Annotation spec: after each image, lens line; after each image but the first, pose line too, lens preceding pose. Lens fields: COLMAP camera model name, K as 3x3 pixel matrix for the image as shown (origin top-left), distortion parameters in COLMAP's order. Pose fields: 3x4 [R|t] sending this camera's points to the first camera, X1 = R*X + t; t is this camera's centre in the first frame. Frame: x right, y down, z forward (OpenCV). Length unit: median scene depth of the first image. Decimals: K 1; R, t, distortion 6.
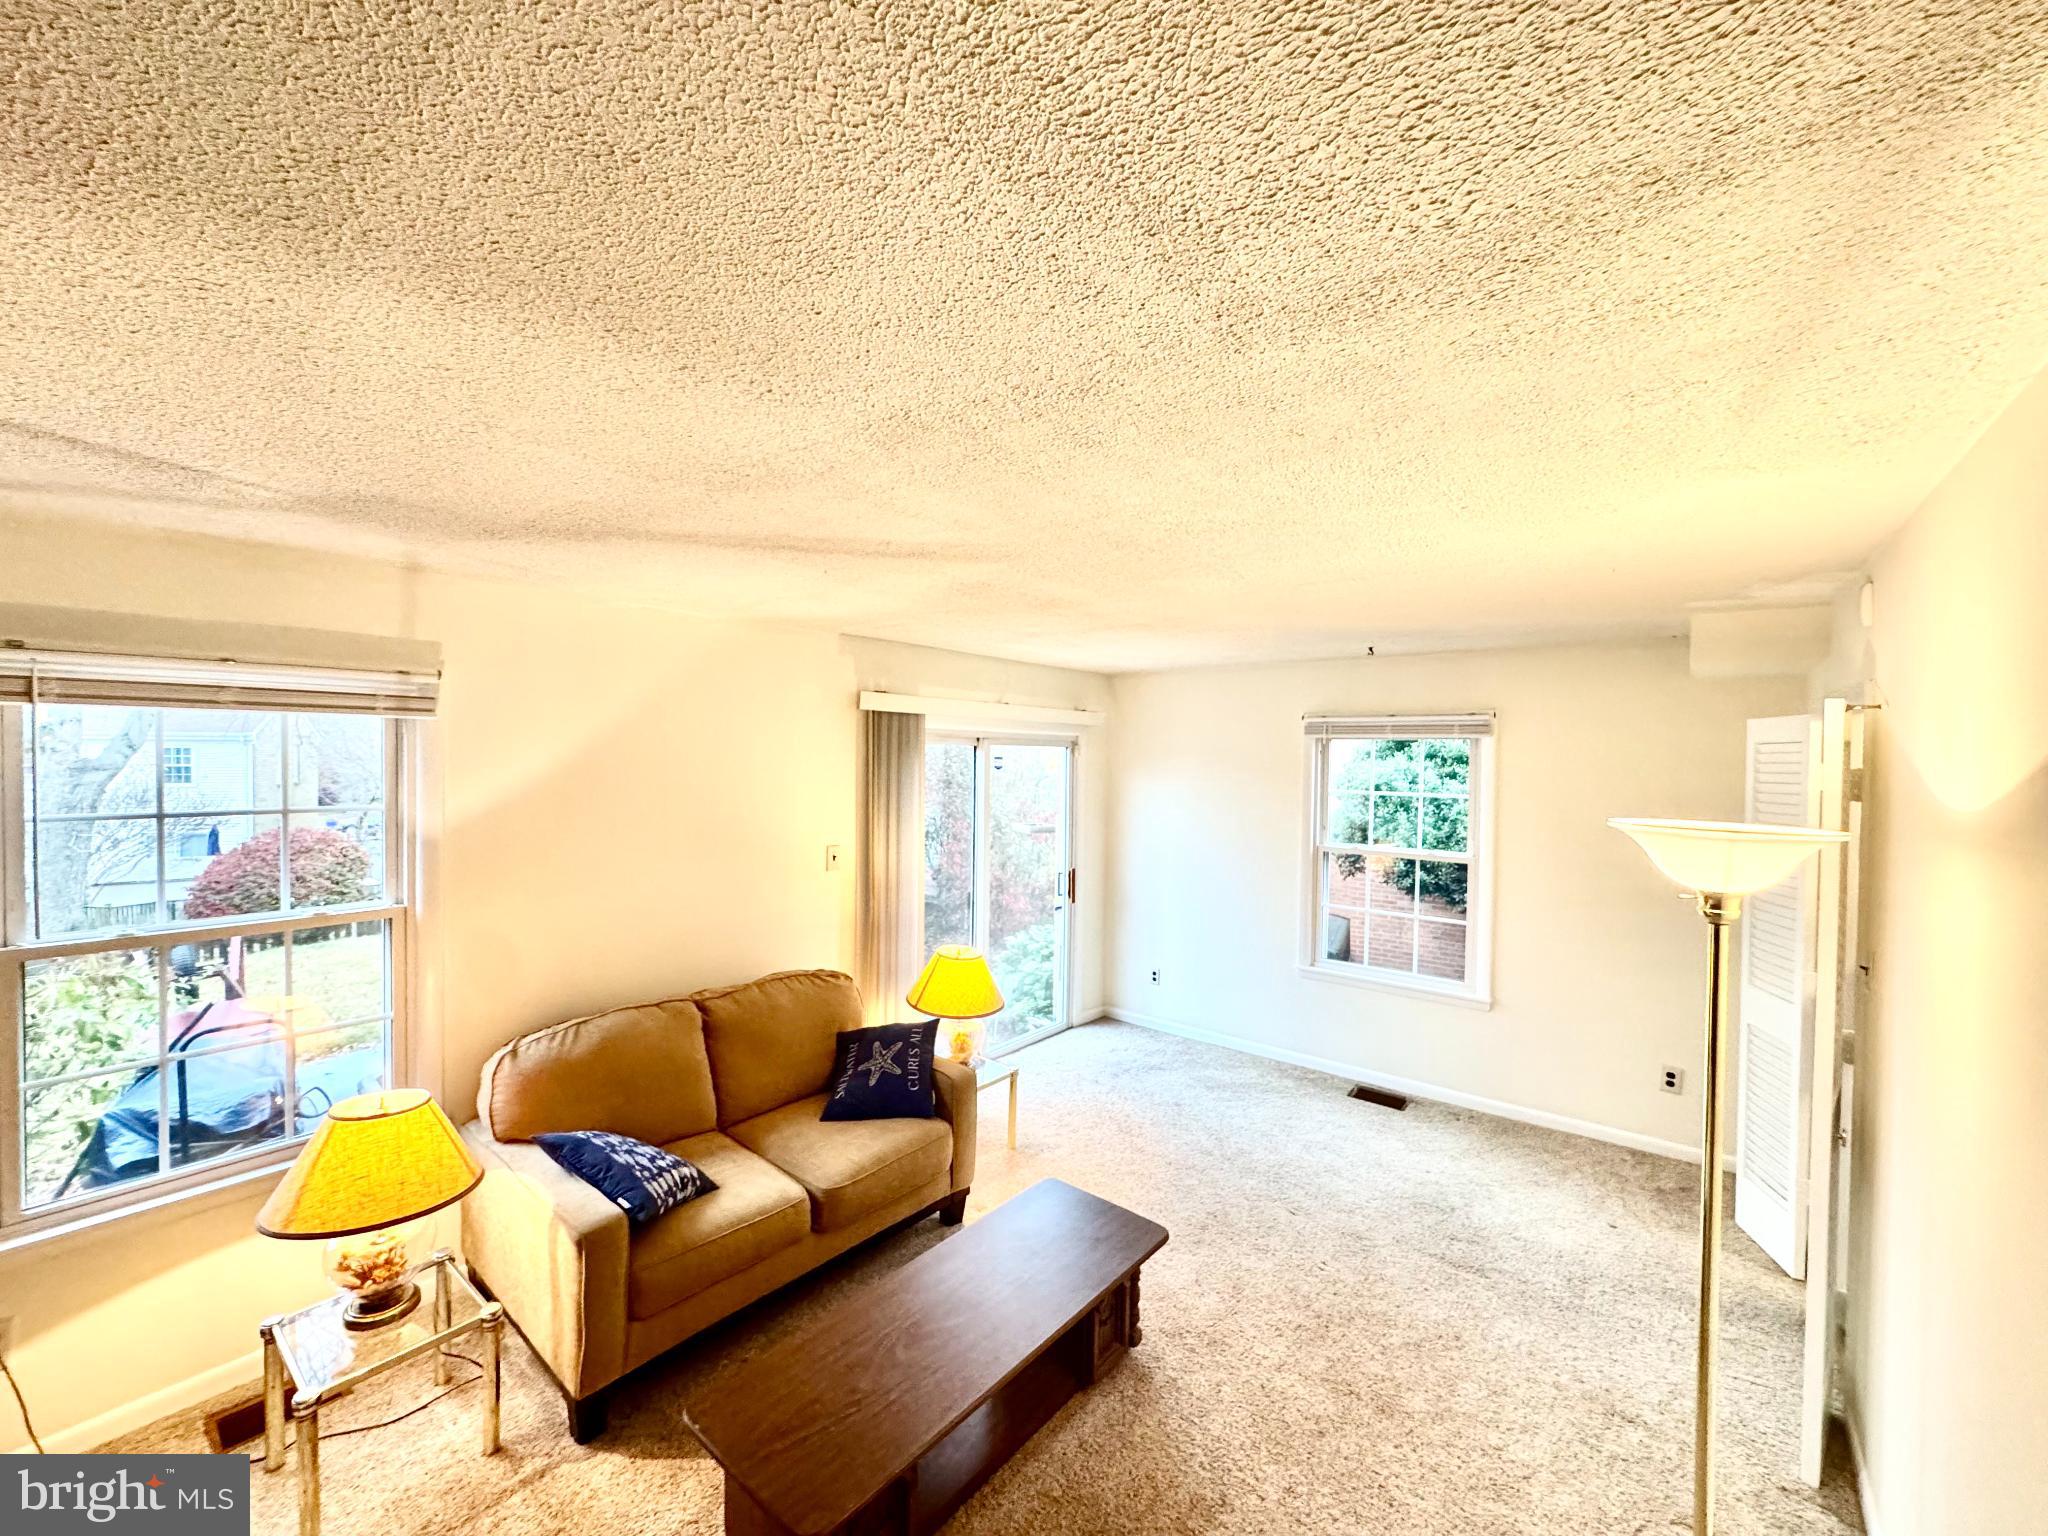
lens RADIAL K [[818.3, 0, 1021.3], [0, 818.3, 756.4], [0, 0, 1]] dist [-0.003567, 0.000809]
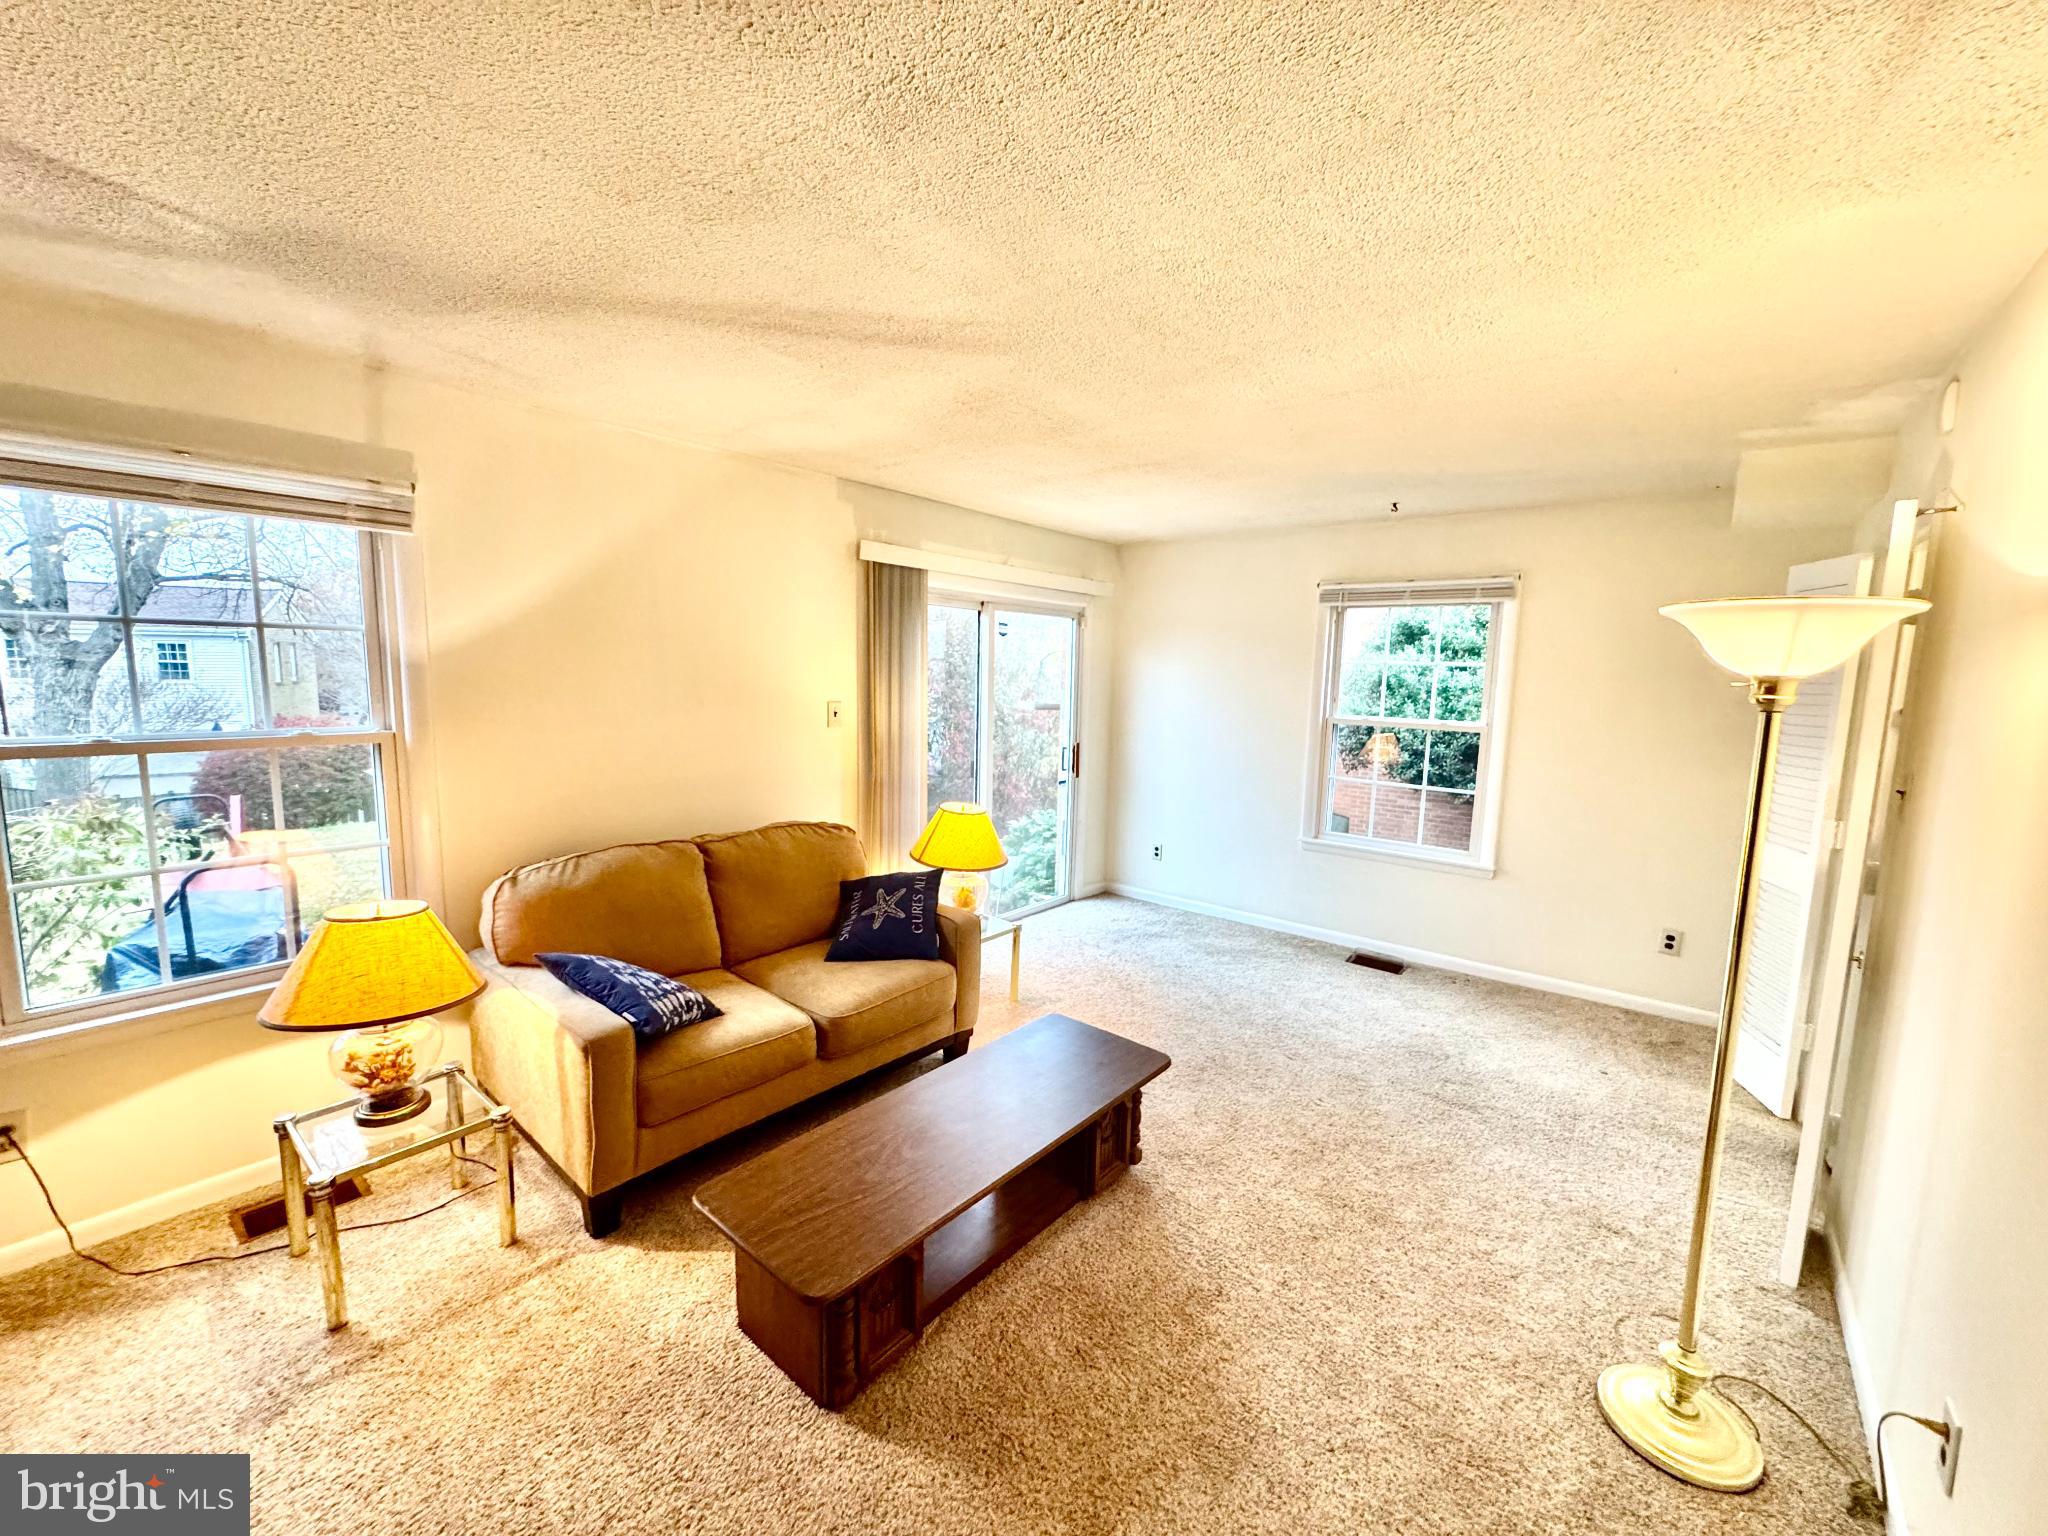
lens RADIAL K [[818.3, 0, 1021.5], [0, 818.3, 754.2], [0, 0, 1]] dist [-0.003567, 0.000809]
pose [[0.999945, 0.010416, -0.000806, -0.006909], [-0.010275, 0.994524, 0.104000, 0.099442], [0.001885, -0.103986, 0.994577, 0.032608]]
